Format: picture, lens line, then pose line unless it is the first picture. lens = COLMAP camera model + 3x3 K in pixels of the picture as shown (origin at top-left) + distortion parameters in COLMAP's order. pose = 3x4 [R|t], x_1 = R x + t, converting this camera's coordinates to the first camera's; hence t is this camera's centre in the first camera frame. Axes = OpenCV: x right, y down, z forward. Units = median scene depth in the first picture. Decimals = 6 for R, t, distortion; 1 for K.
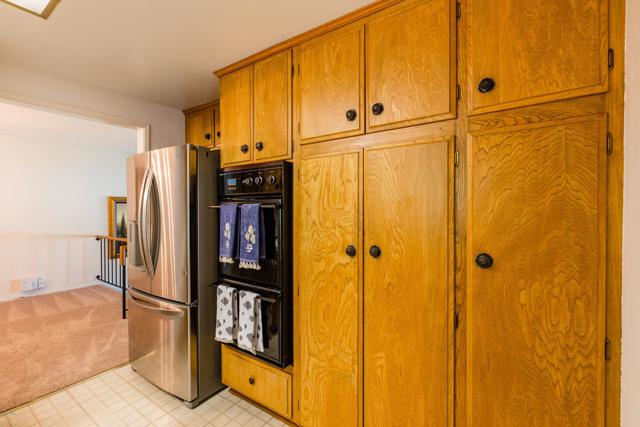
lens RADIAL K [[289.2, 0, 320.0], [0, 289.2, 213.5], [0, 0, 1]] dist [0.000629, -0.000175]
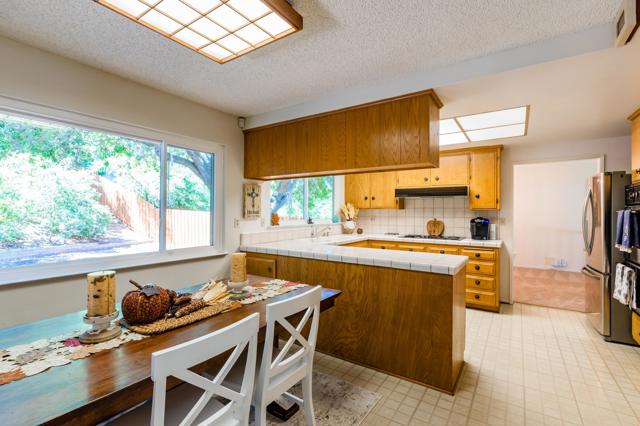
lens RADIAL K [[297.5, 0, 323.3], [0, 297.5, 210.4], [0, 0, 1]] dist [-0.011293, -0.000490]
pose [[0.025114, -0.002491, -0.999682, 1.204201], [-0.017244, 0.999847, -0.002924, 0.001564], [0.999536, 0.017312, 0.025067, -0.622543]]
